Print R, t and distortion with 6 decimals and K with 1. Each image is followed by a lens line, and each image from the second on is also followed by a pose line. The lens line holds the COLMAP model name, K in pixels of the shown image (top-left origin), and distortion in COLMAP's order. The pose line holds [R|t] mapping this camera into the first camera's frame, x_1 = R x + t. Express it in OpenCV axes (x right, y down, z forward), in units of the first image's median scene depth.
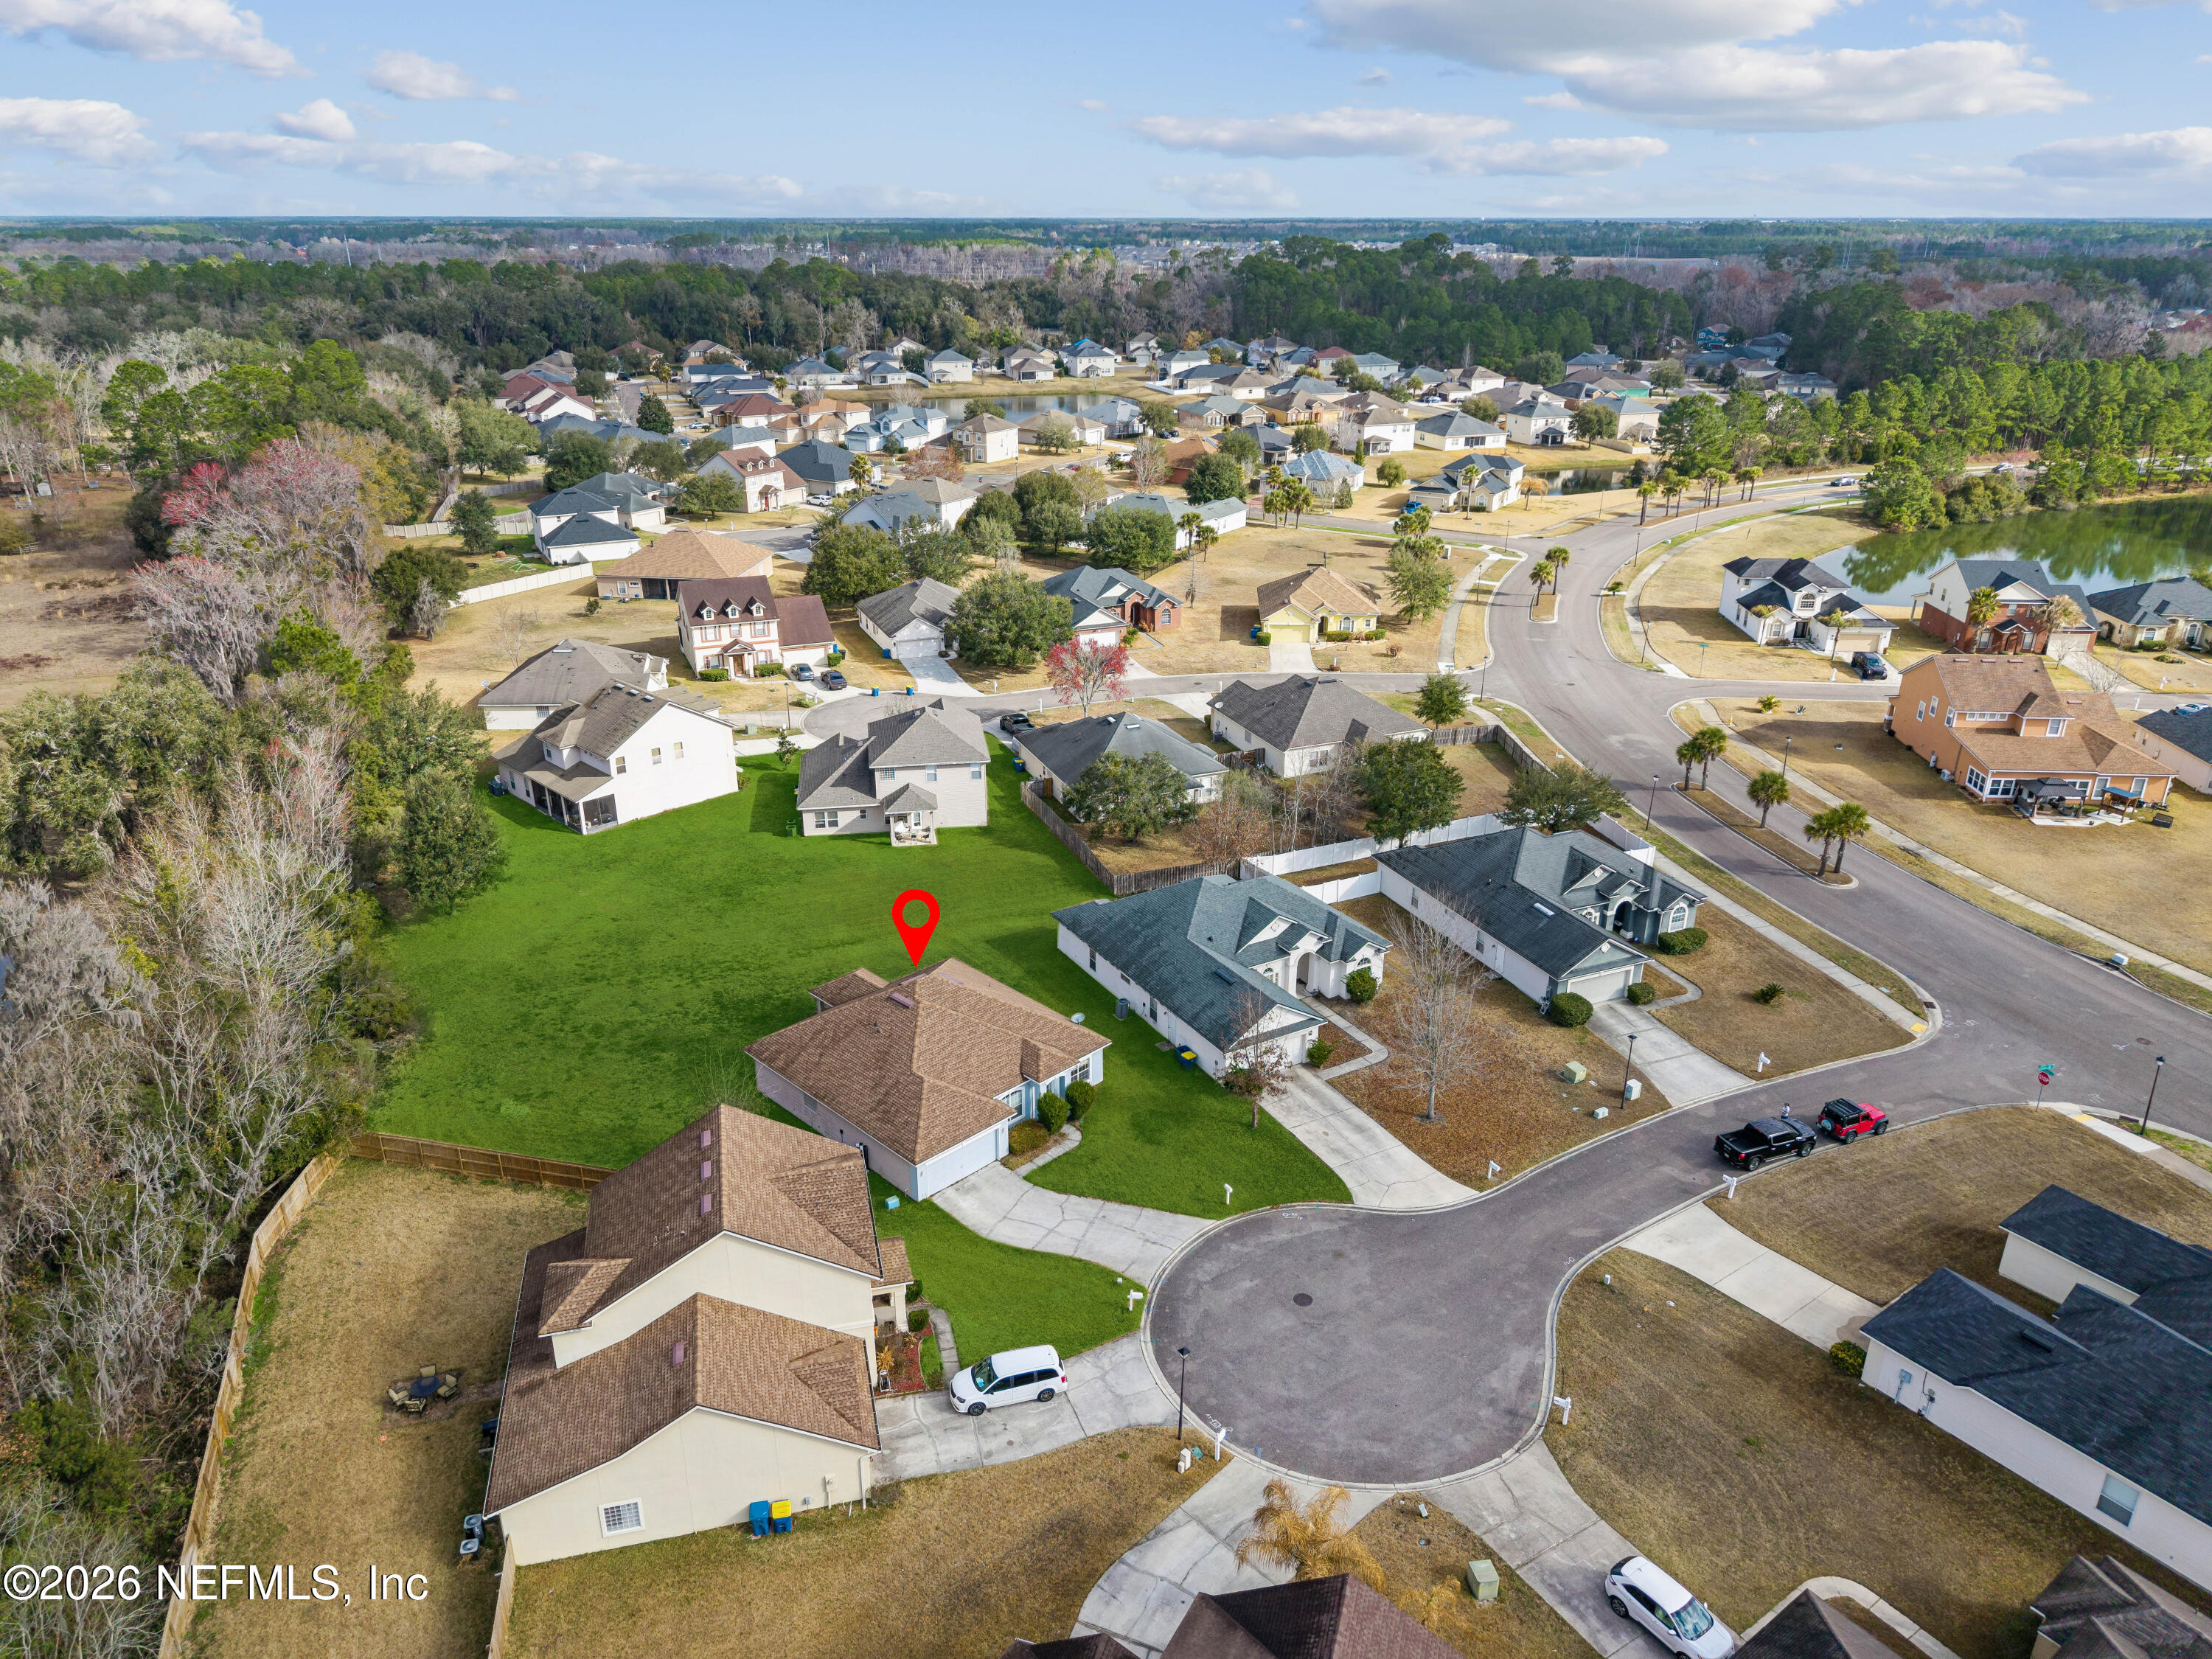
lens RADIAL K [[1523.0, 0, 1106.0], [0, 1523.0, 829.5], [0, 0, 1]] dist [0.003173, -0.002013]
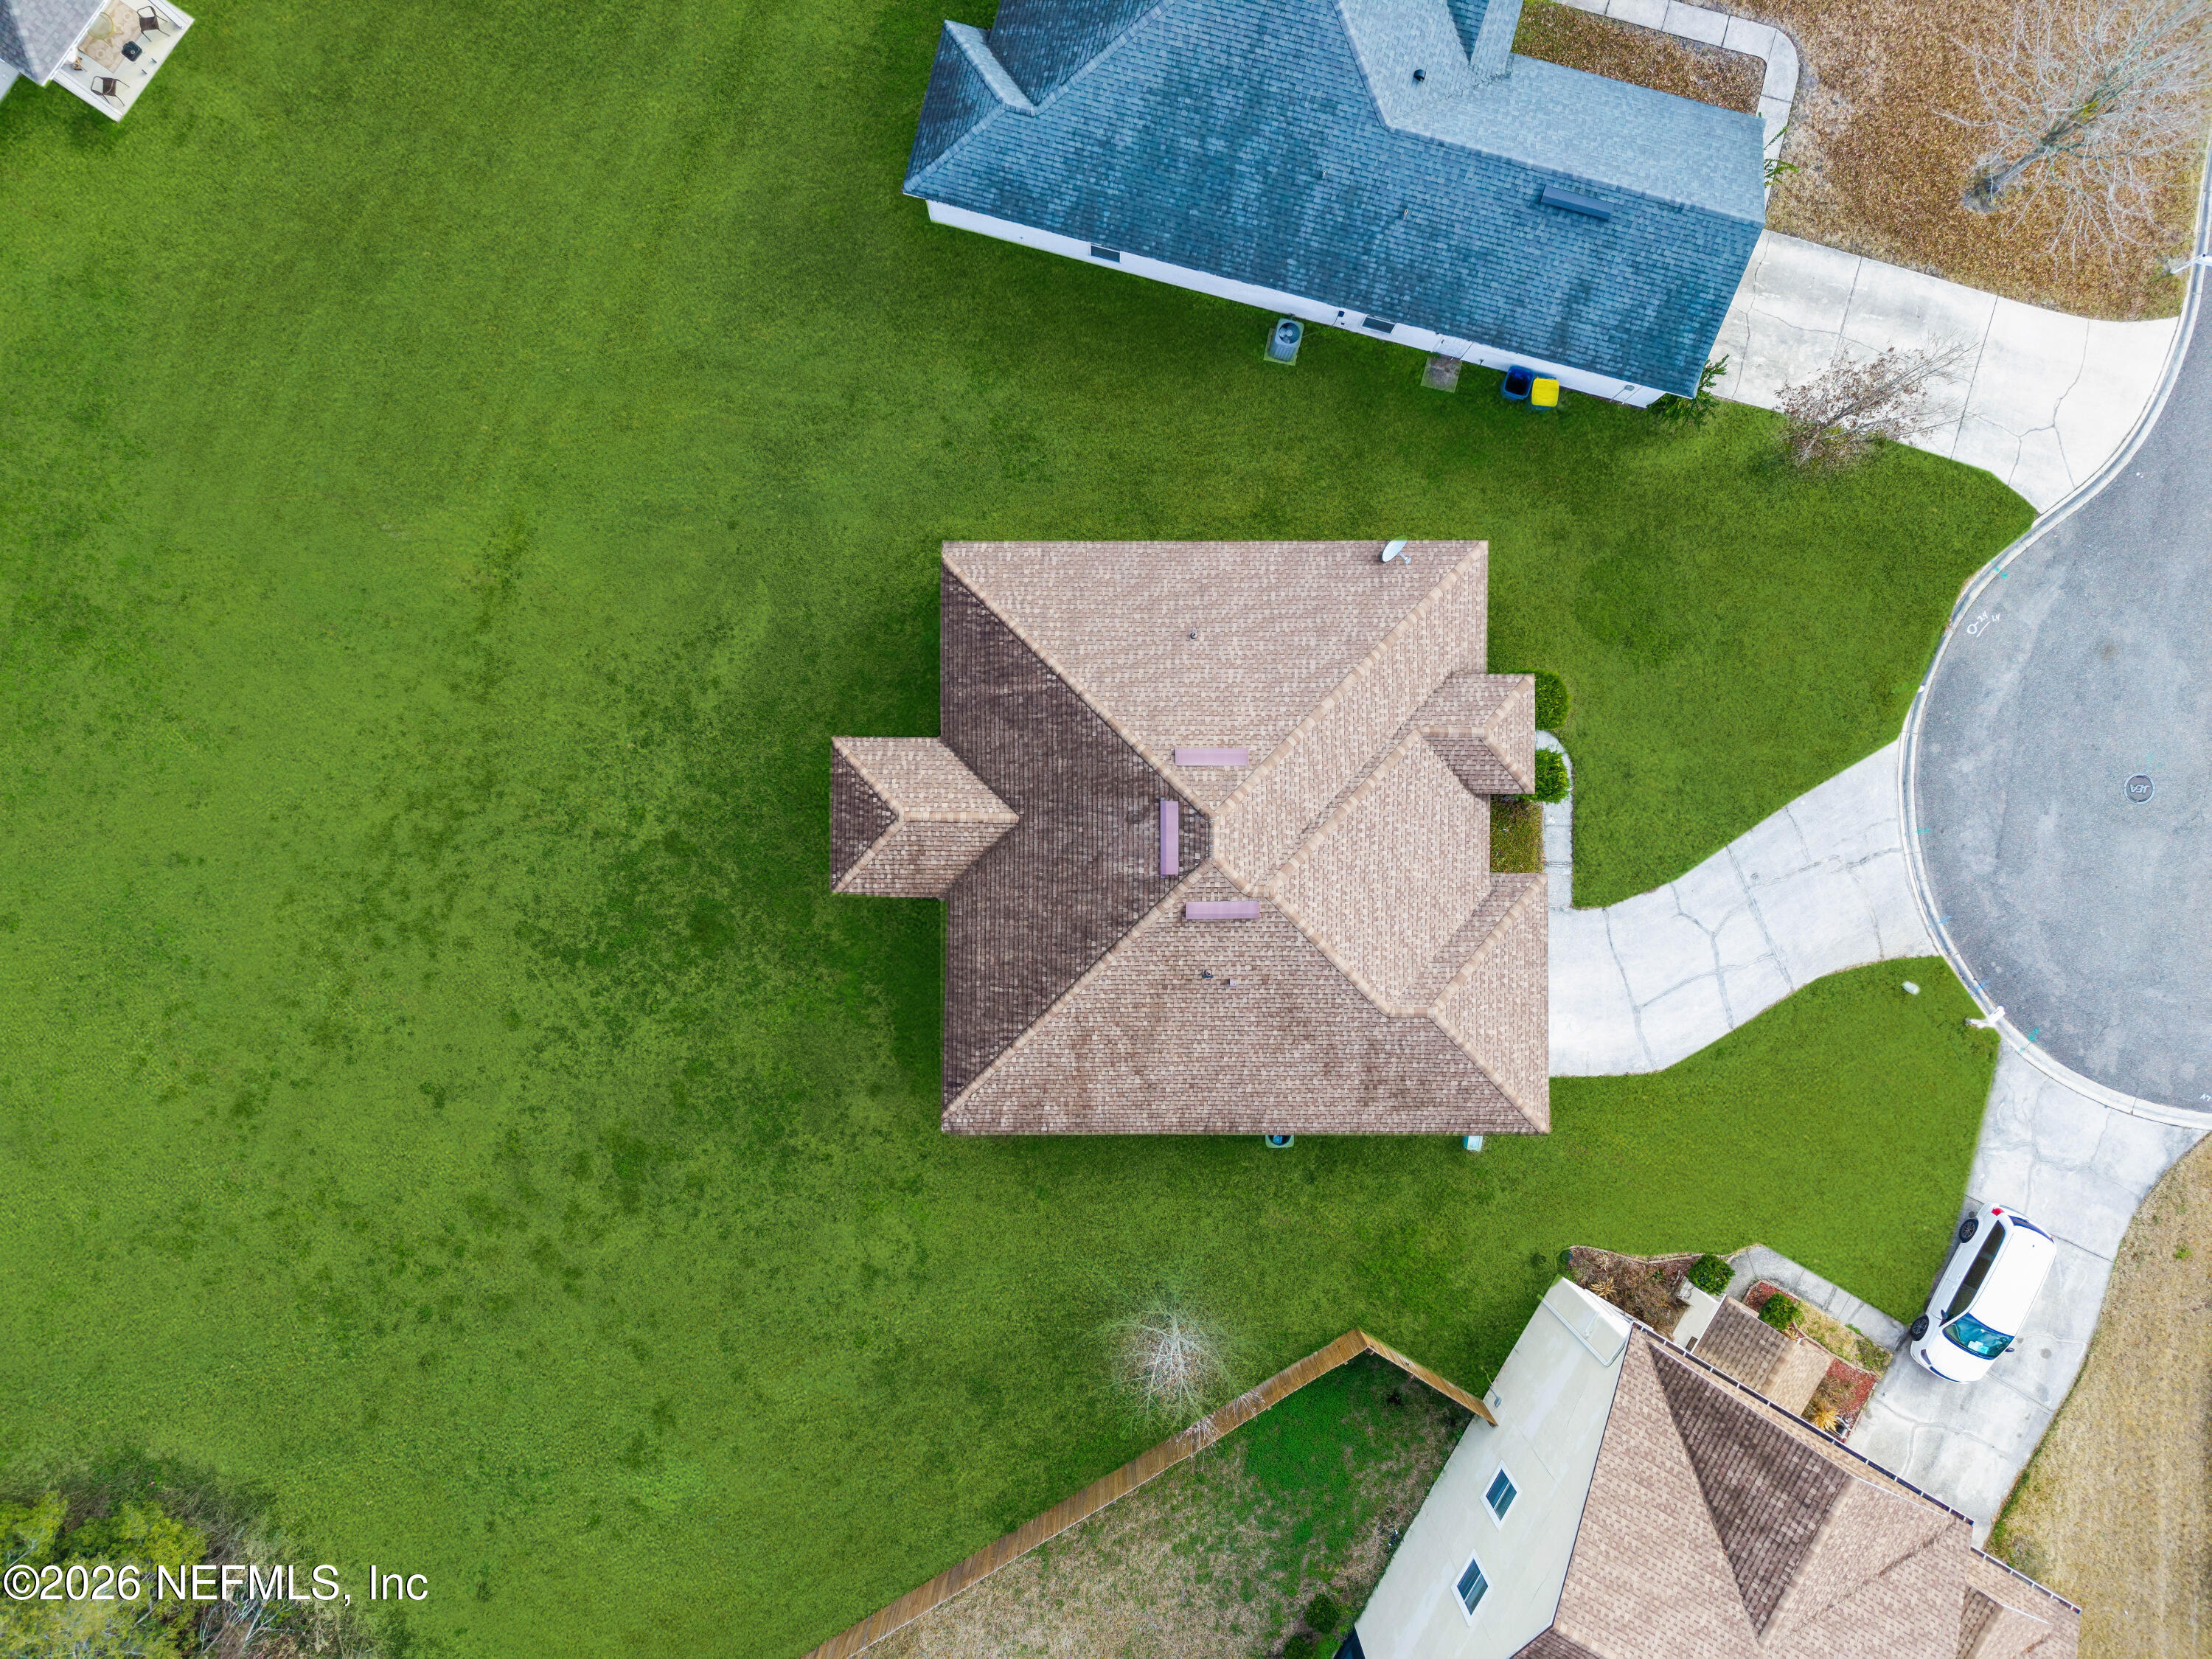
lens RADIAL K [[1523.0, 0, 1106.0], [0, 1523.0, 829.5], [0, 0, 1]] dist [0.003173, -0.002013]
pose [[0.698456, -0.715251, -0.023991, -0.090209], [0.261678, 0.224045, 0.938791, -0.213169], [-0.666096, -0.661982, 0.343651, 0.616552]]
